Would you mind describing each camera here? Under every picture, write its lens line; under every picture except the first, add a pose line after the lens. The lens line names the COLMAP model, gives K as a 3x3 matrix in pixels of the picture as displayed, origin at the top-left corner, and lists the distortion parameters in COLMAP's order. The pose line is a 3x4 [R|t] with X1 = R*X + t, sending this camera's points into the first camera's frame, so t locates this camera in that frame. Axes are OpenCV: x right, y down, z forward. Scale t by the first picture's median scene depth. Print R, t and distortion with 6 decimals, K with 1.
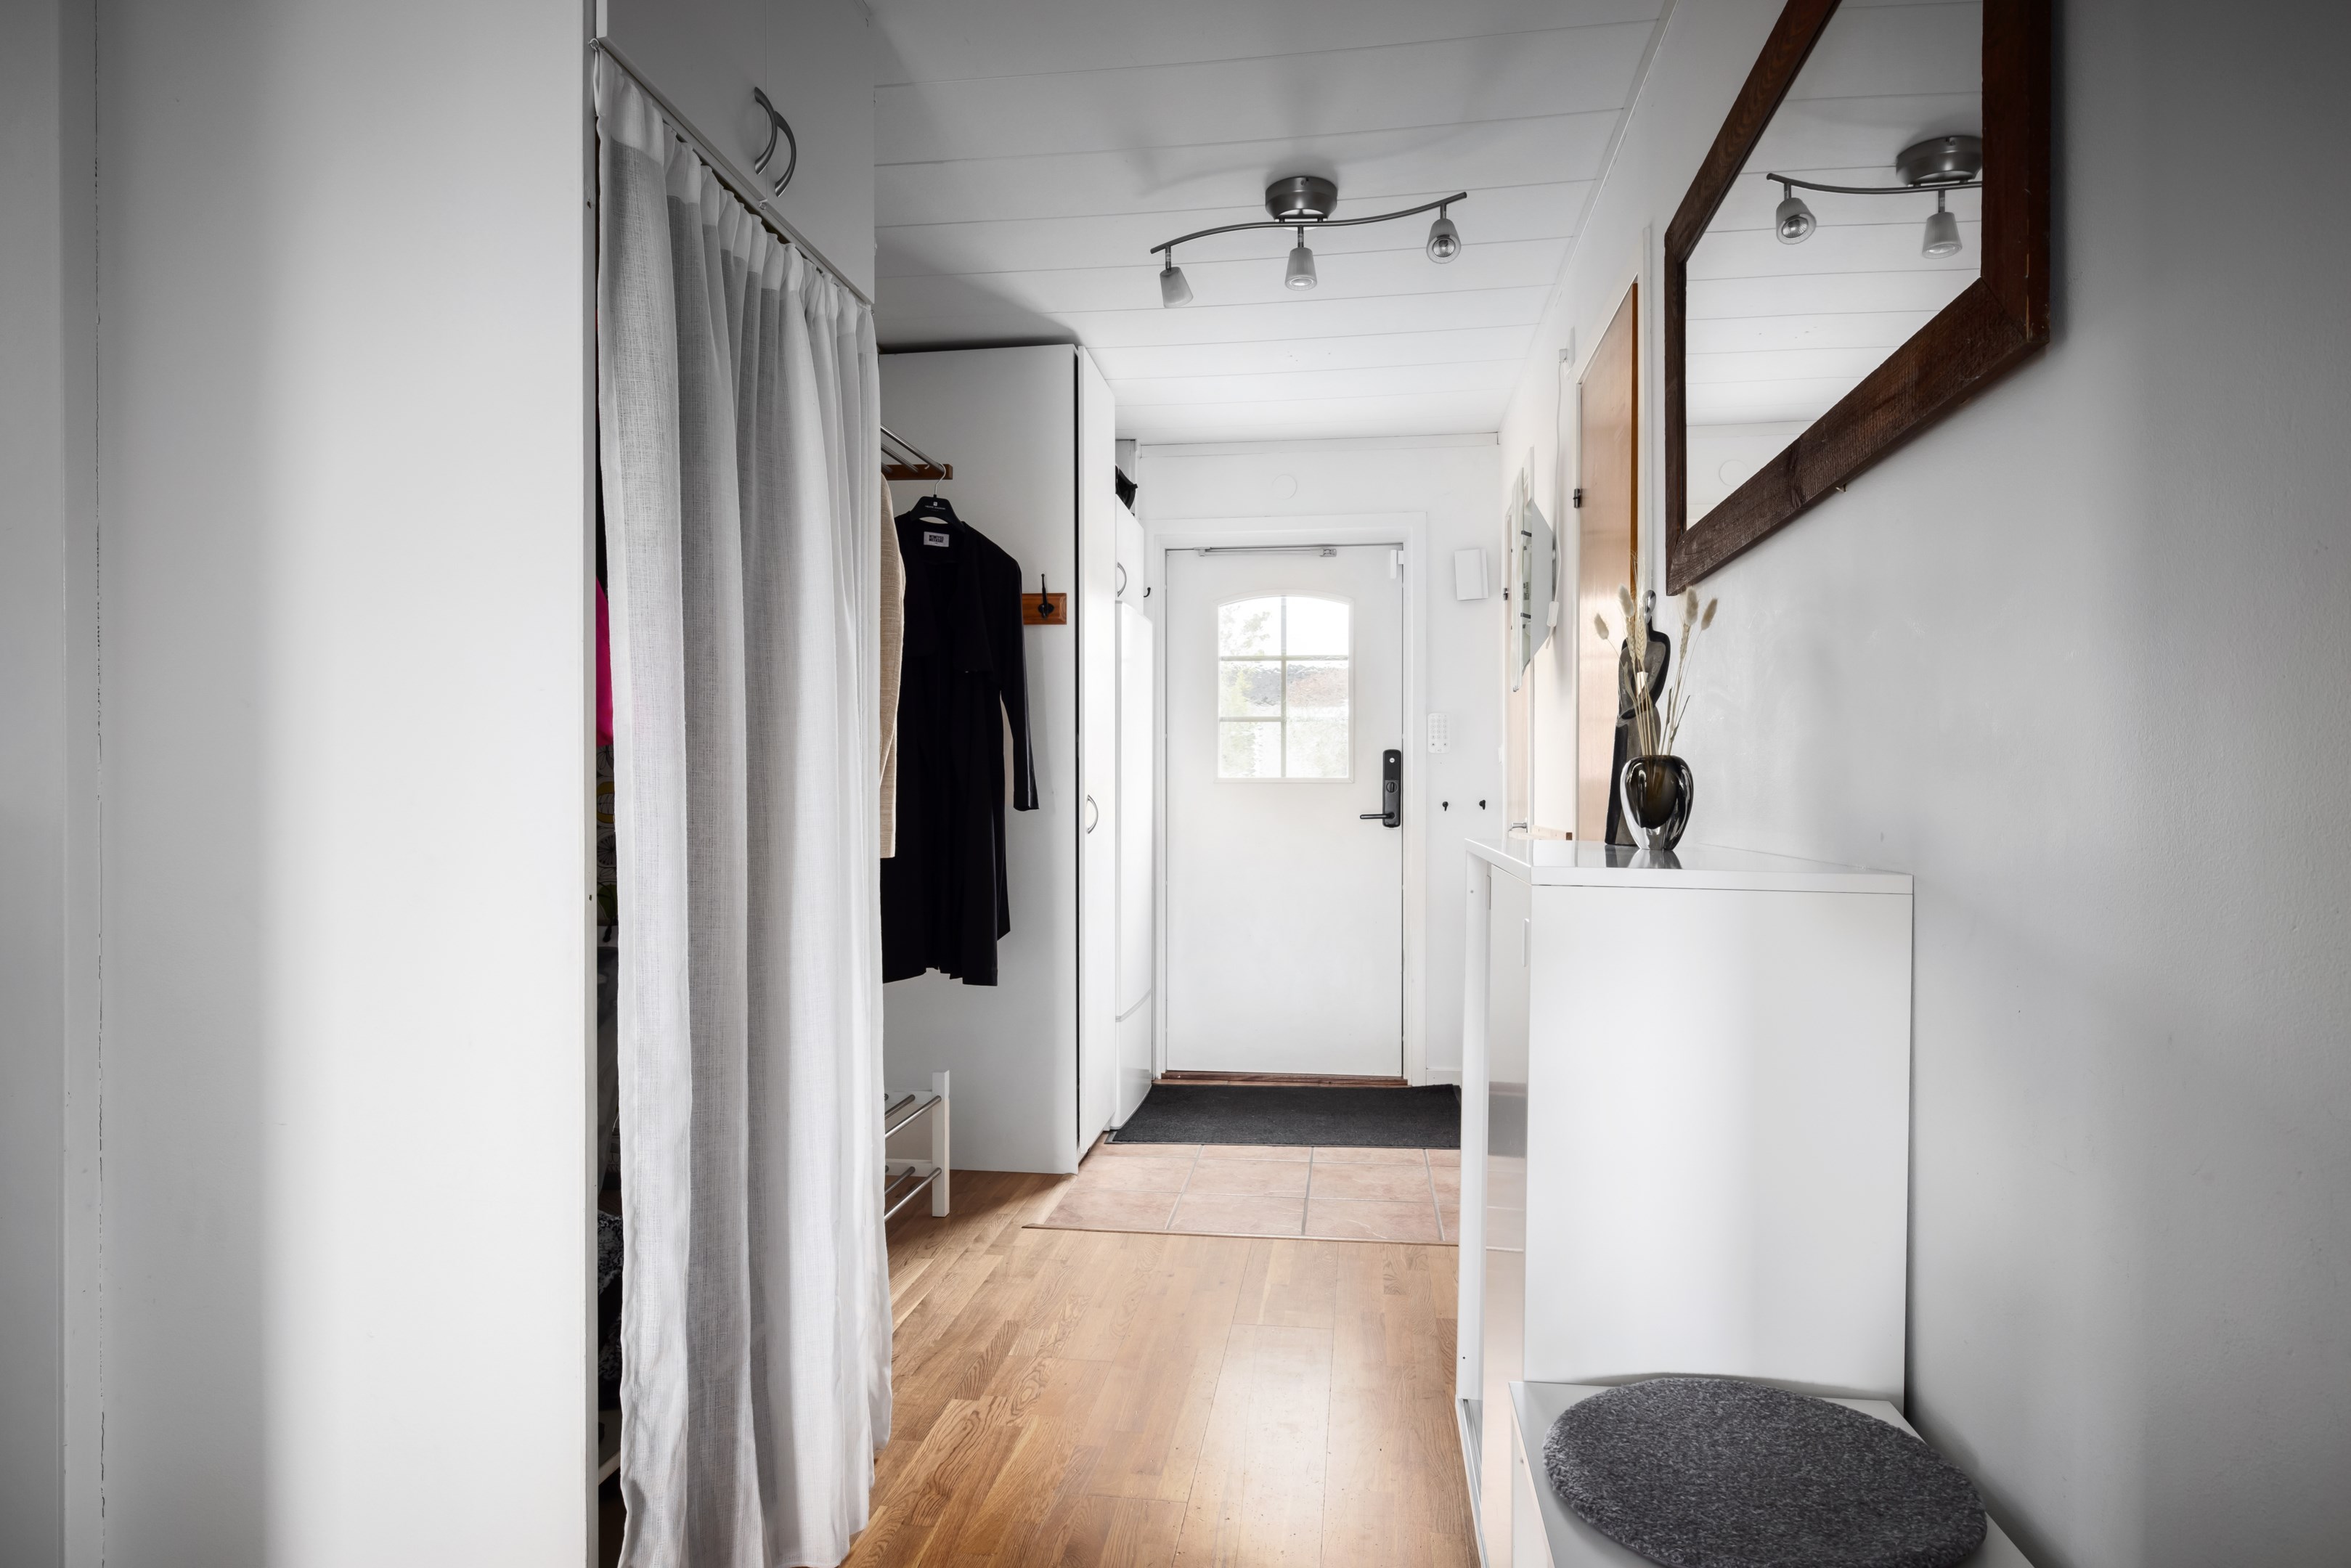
lens RADIAL K [[1295.4, 0, 1175.5], [0, 1295.4, 784.0], [0, 0, 1]] dist [0.001853, 0.000028]
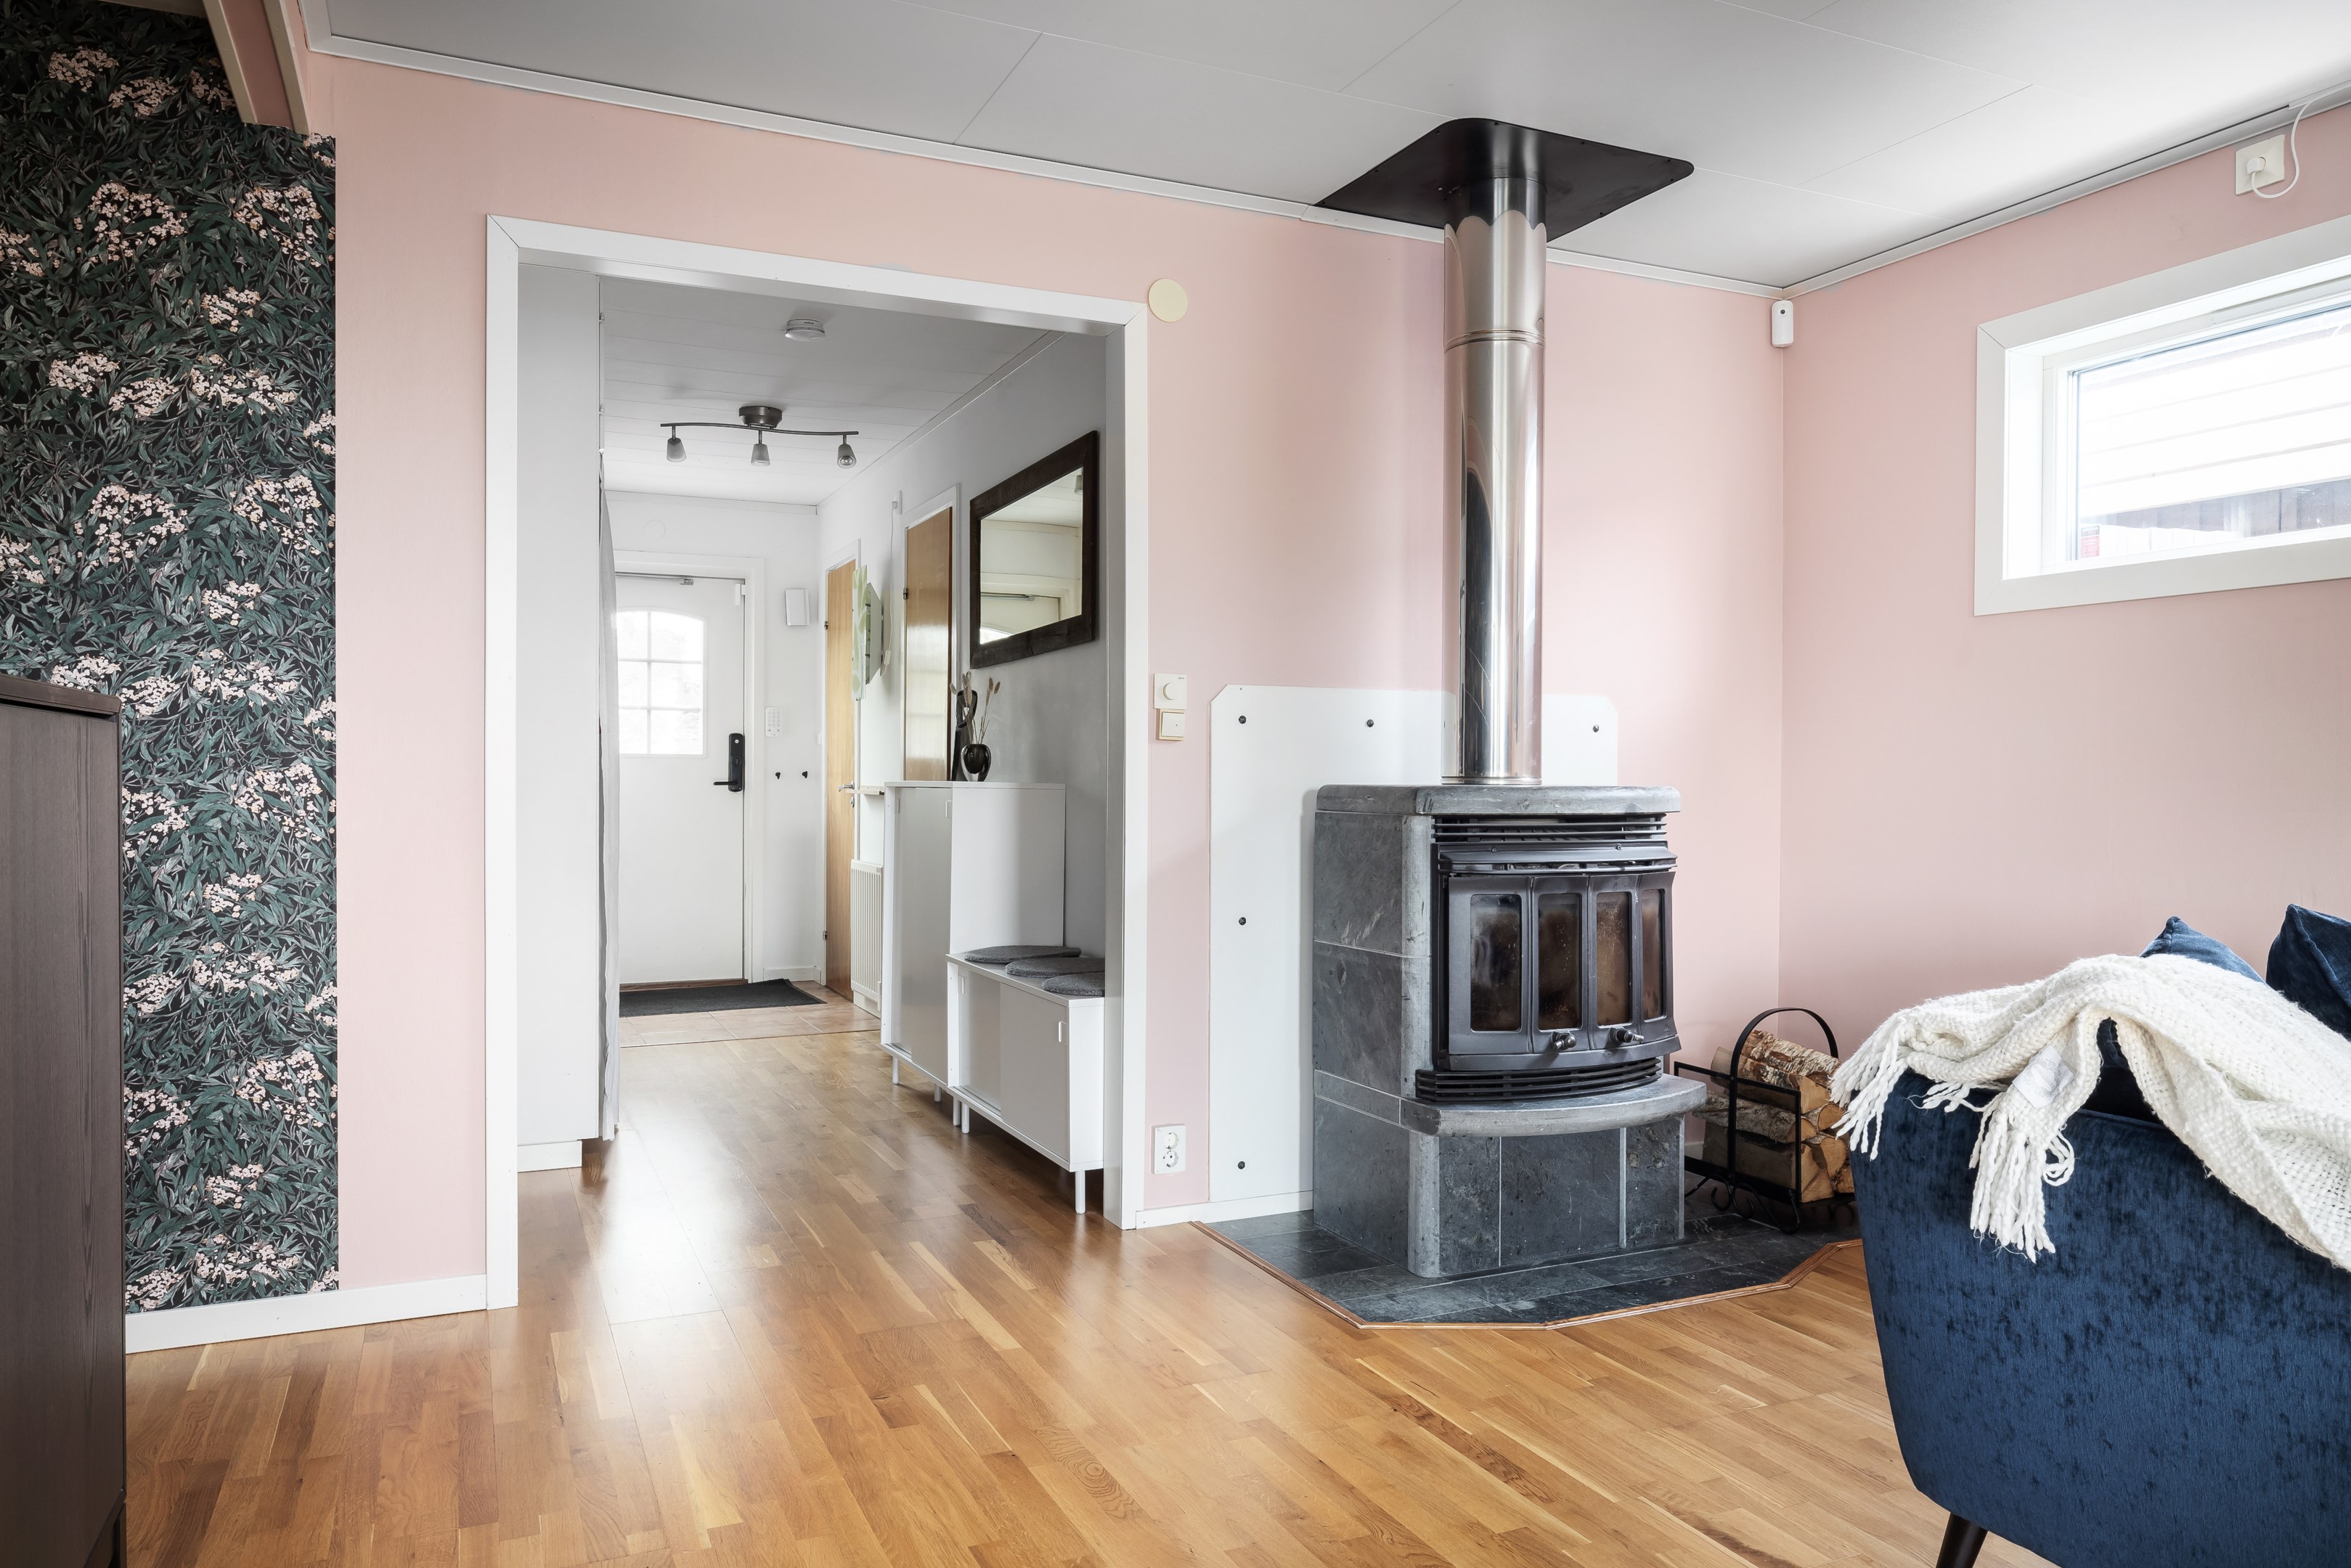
lens RADIAL K [[1579.1, 0, 1175.5], [0, 1579.1, 784.0], [0, 0, 1]] dist [0.000909, -0.000006]
pose [[0.841776, -0.000117, 0.539827, -0.544177], [-0.005424, 0.999948, 0.008674, 0.014869], [-0.539800, -0.010230, 0.841731, -1.011883]]
